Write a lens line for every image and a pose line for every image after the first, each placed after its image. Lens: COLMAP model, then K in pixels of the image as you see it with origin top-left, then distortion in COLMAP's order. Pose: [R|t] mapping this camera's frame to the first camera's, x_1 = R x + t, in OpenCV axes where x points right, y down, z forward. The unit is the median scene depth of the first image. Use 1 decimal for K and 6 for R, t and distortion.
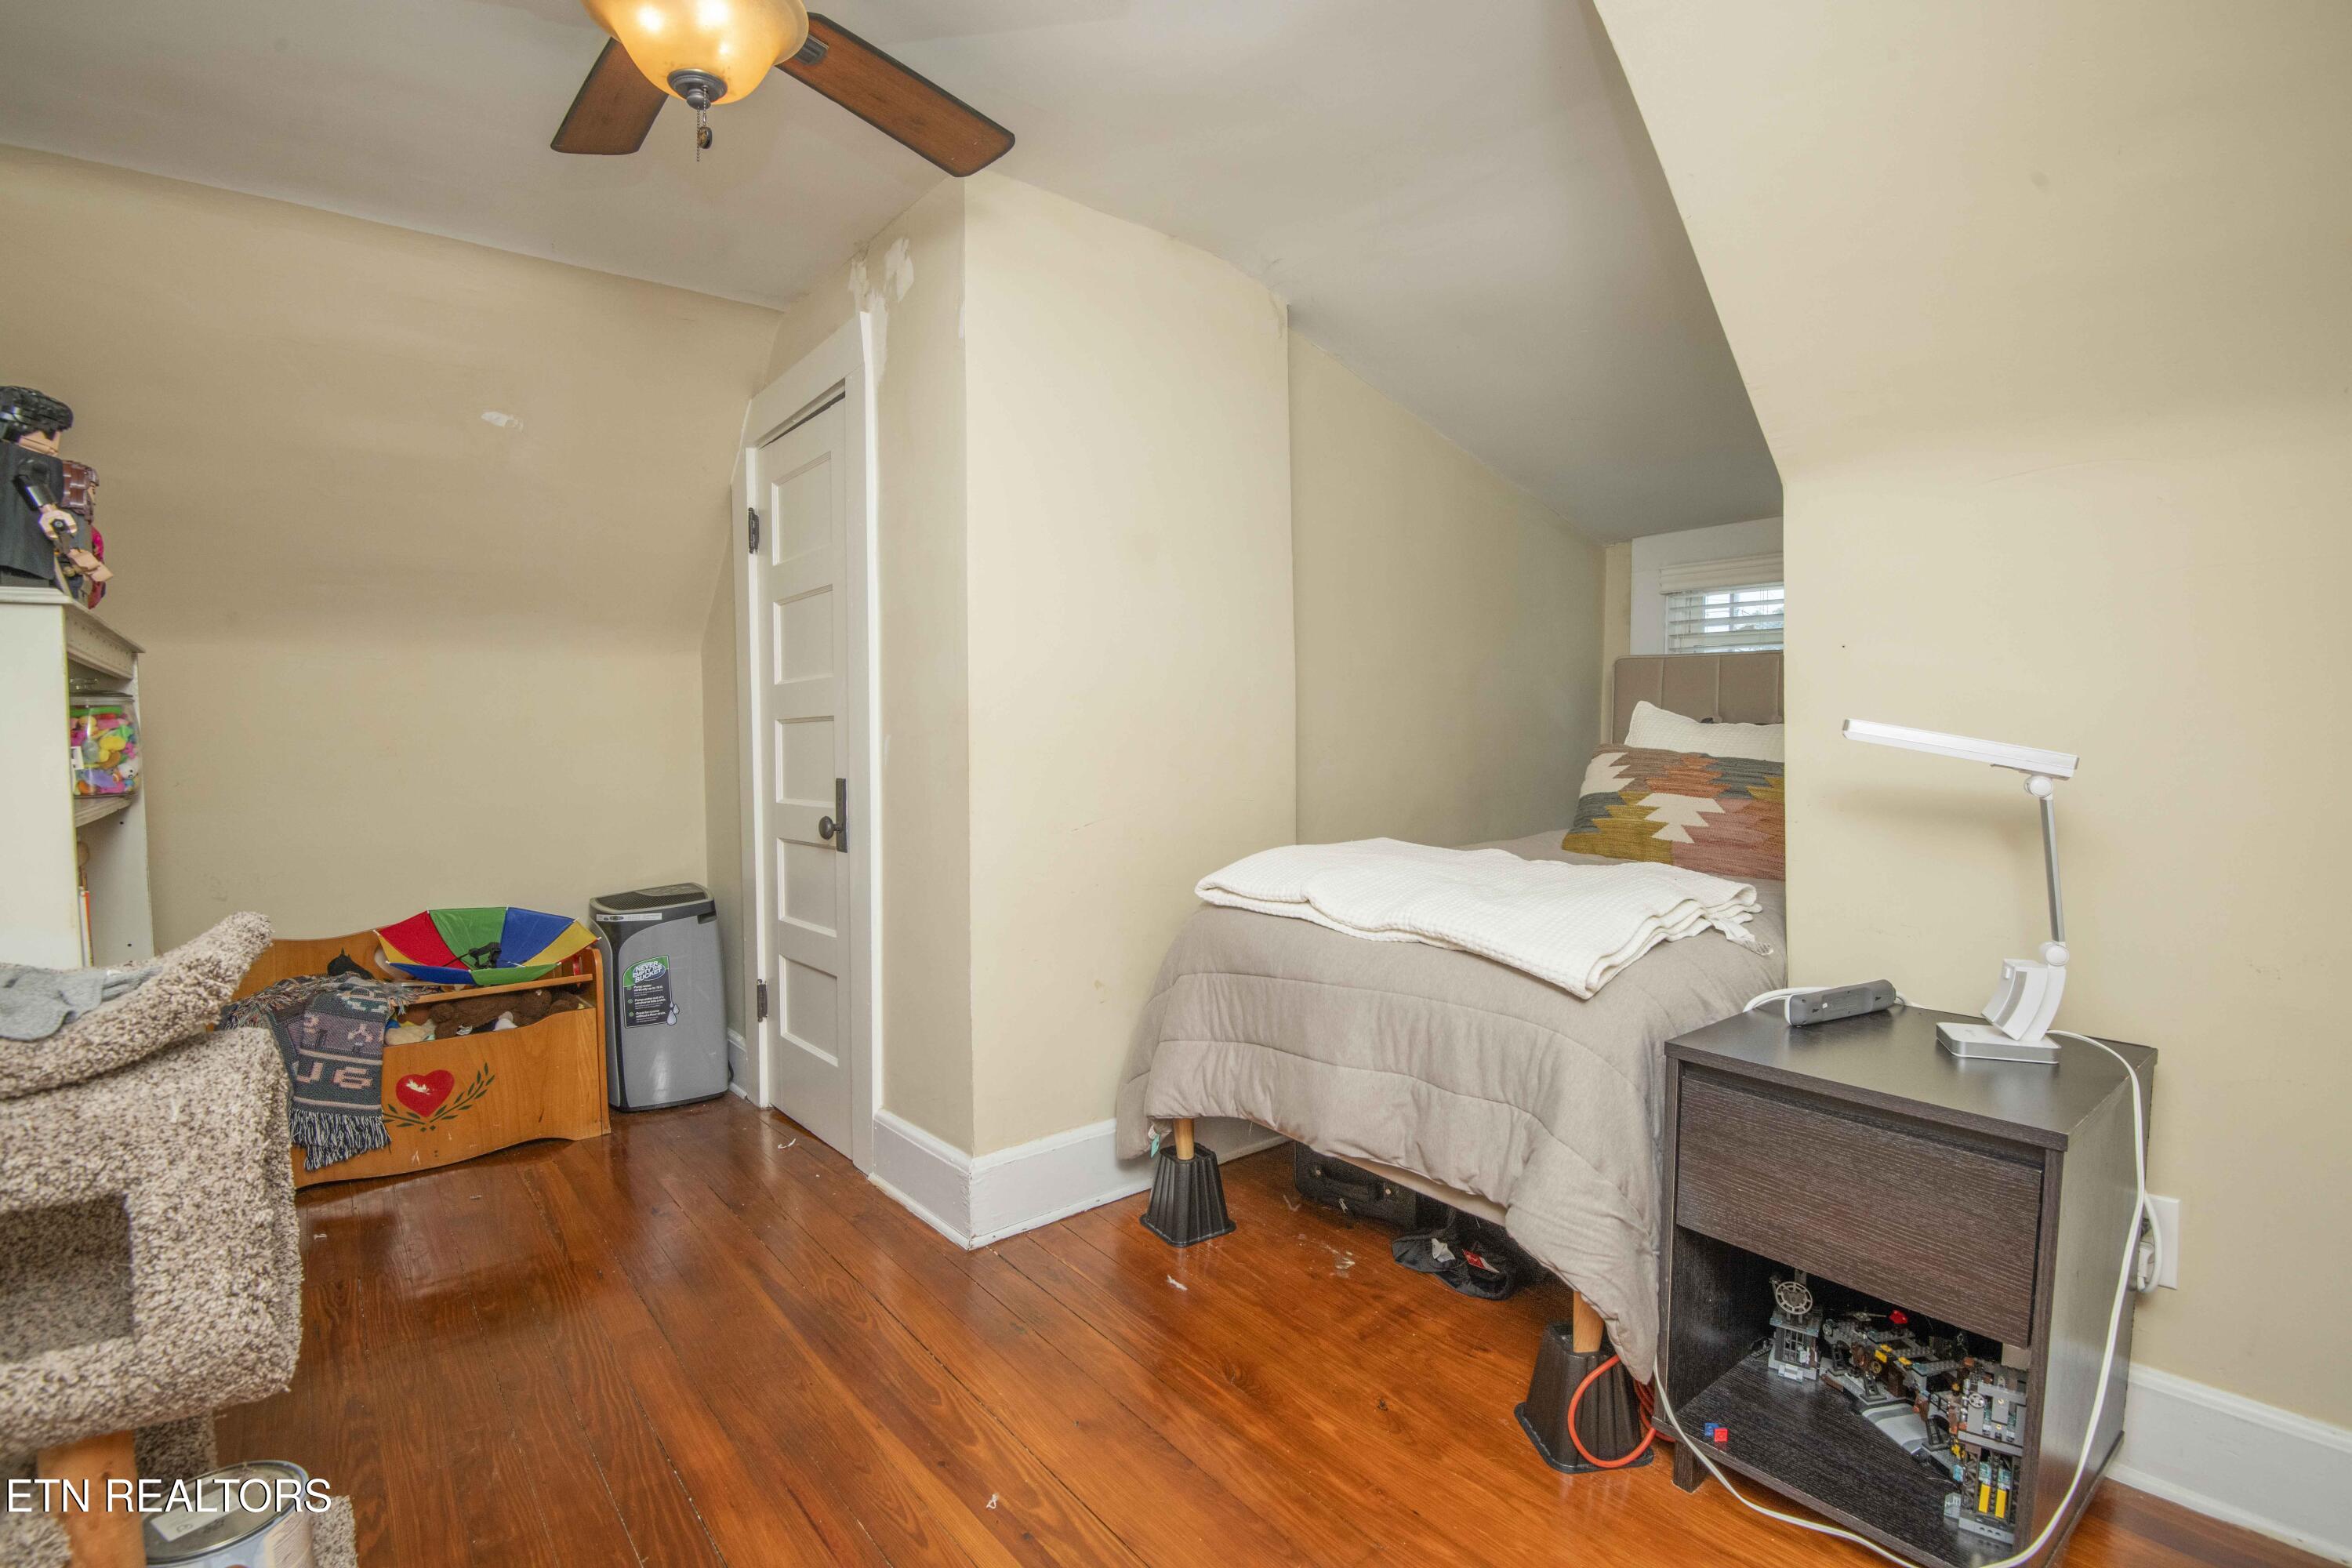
lens RADIAL K [[1089.4, 0, 1169.8], [0, 1089.4, 782.3], [0, 0, 1]] dist [-0.027049, -0.010142]
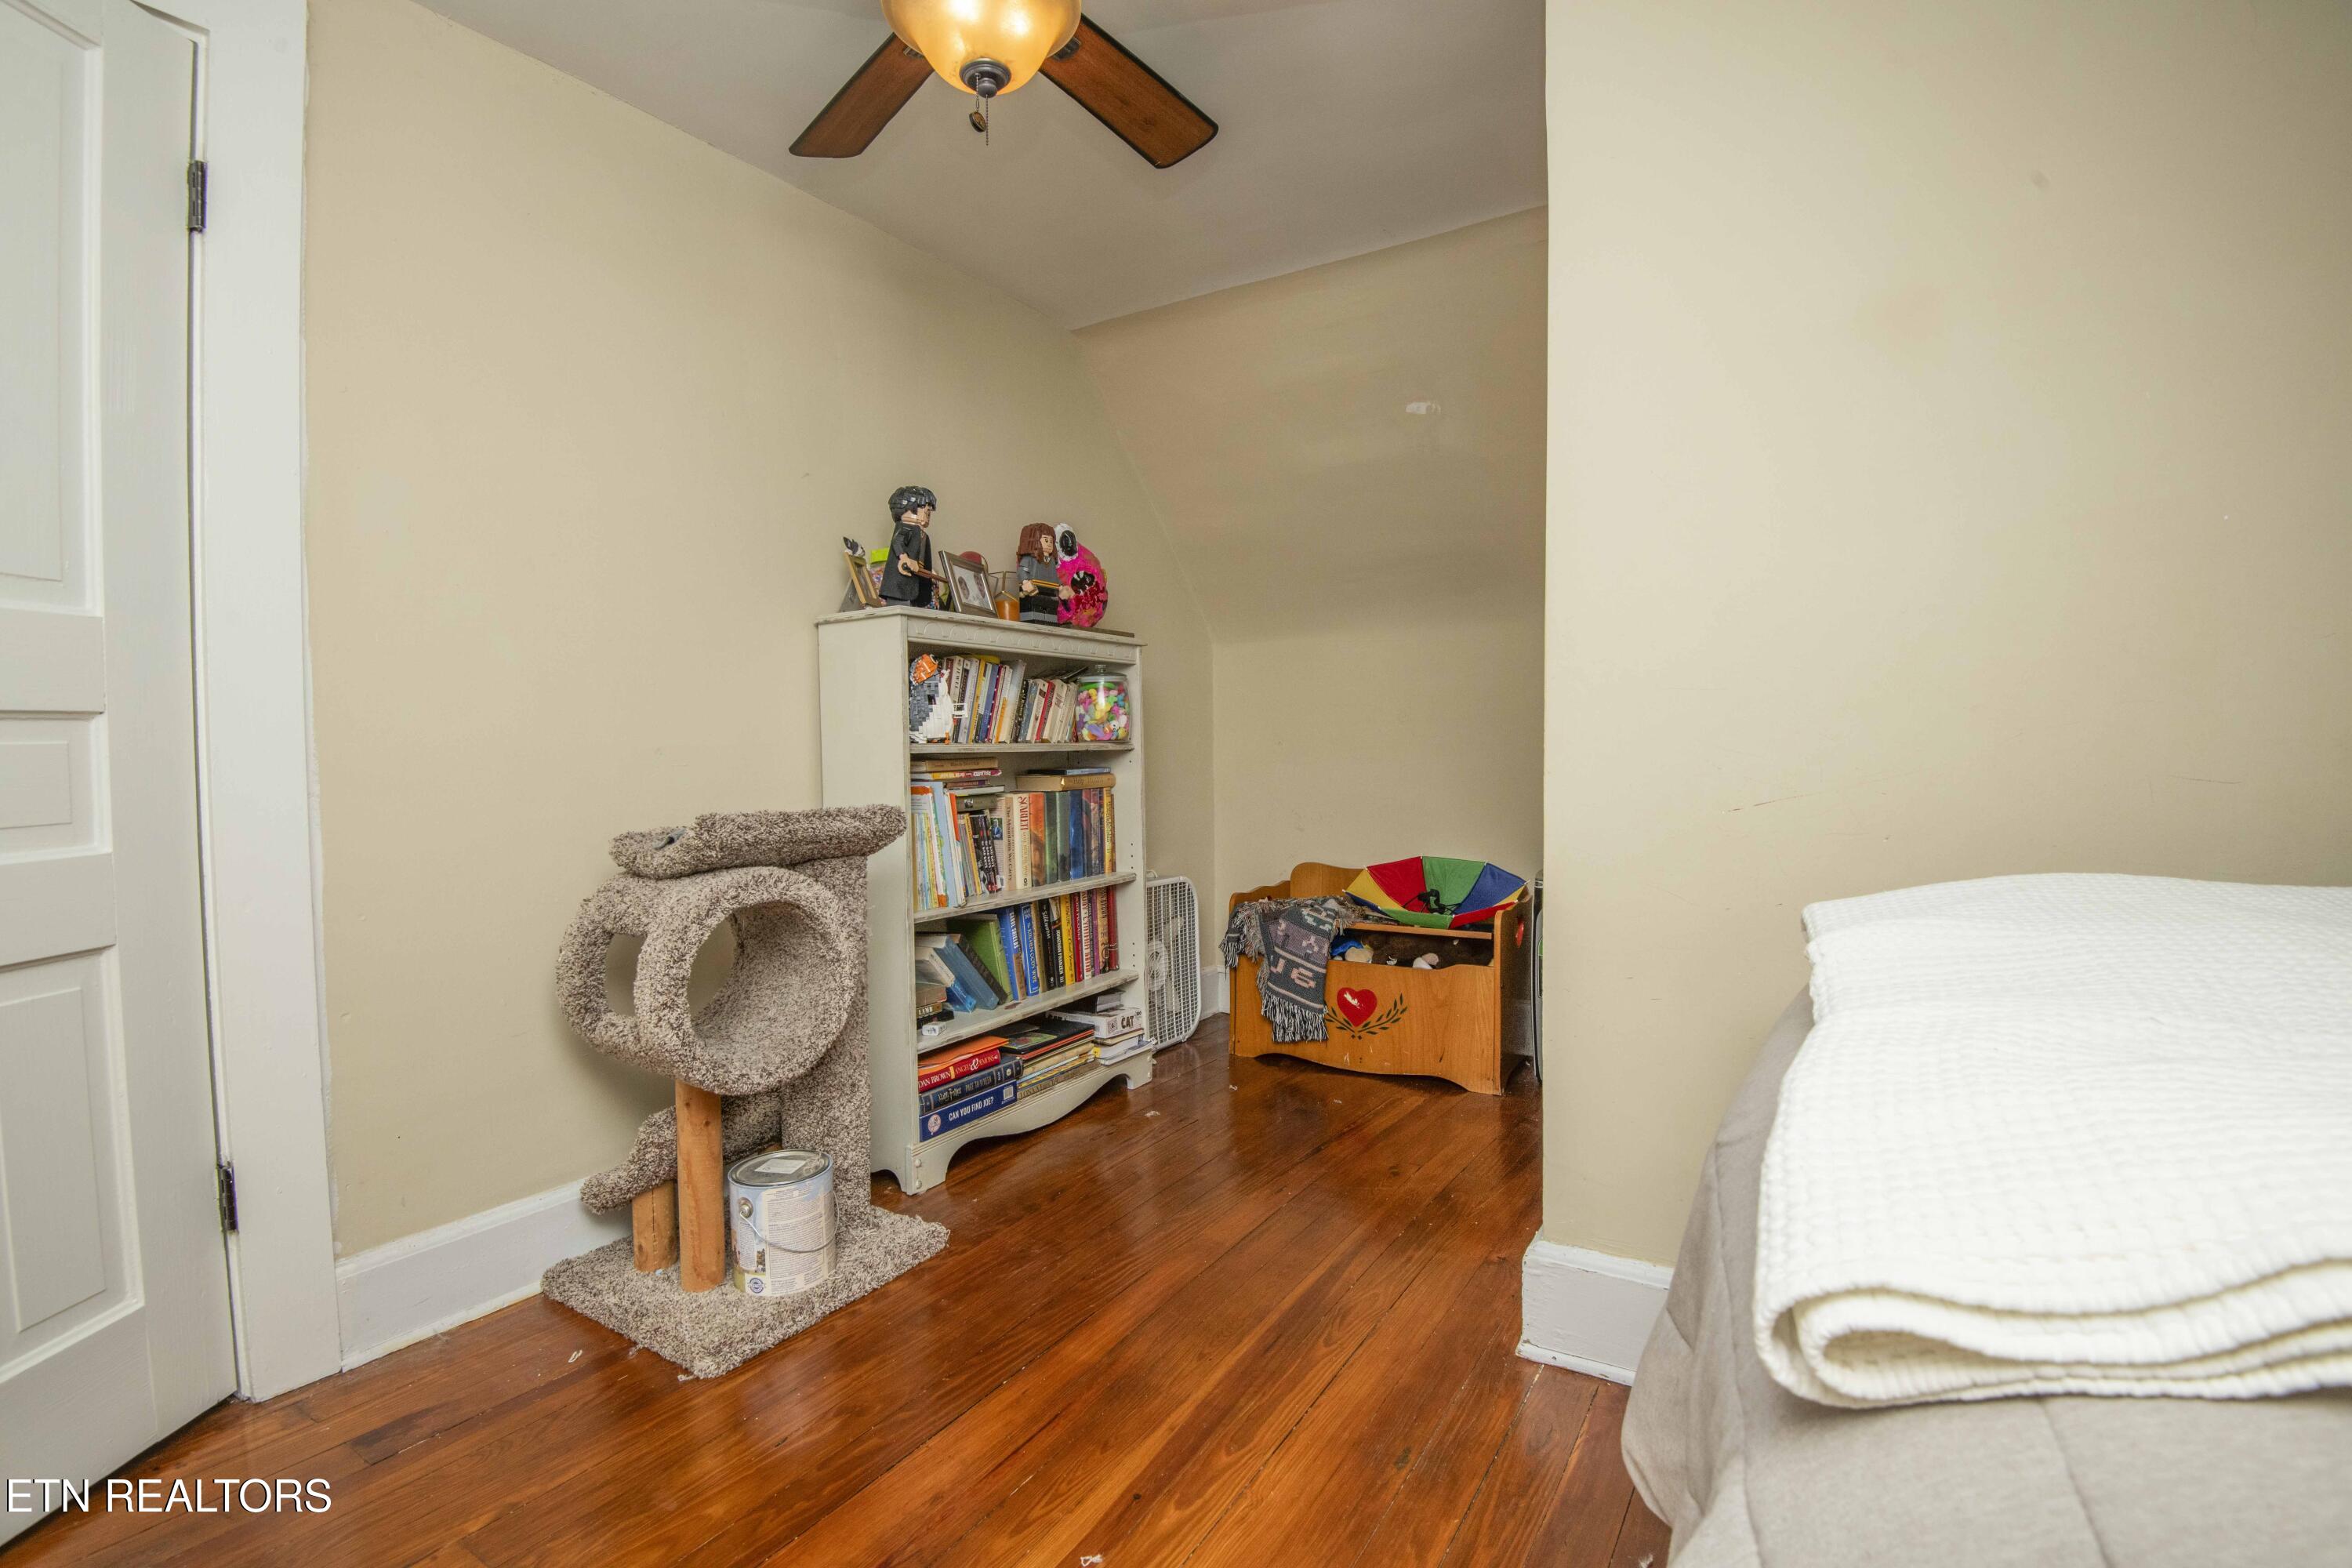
lens RADIAL K [[1089.4, 0, 1184.7], [0, 1089.4, 772.4], [0, 0, 1]] dist [-0.027049, -0.010142]
pose [[0.326887, 0.034417, -0.944437, 0.376671], [-0.028171, 0.999247, 0.026663, 0.009075], [0.944644, 0.017890, 0.327610, 0.452189]]
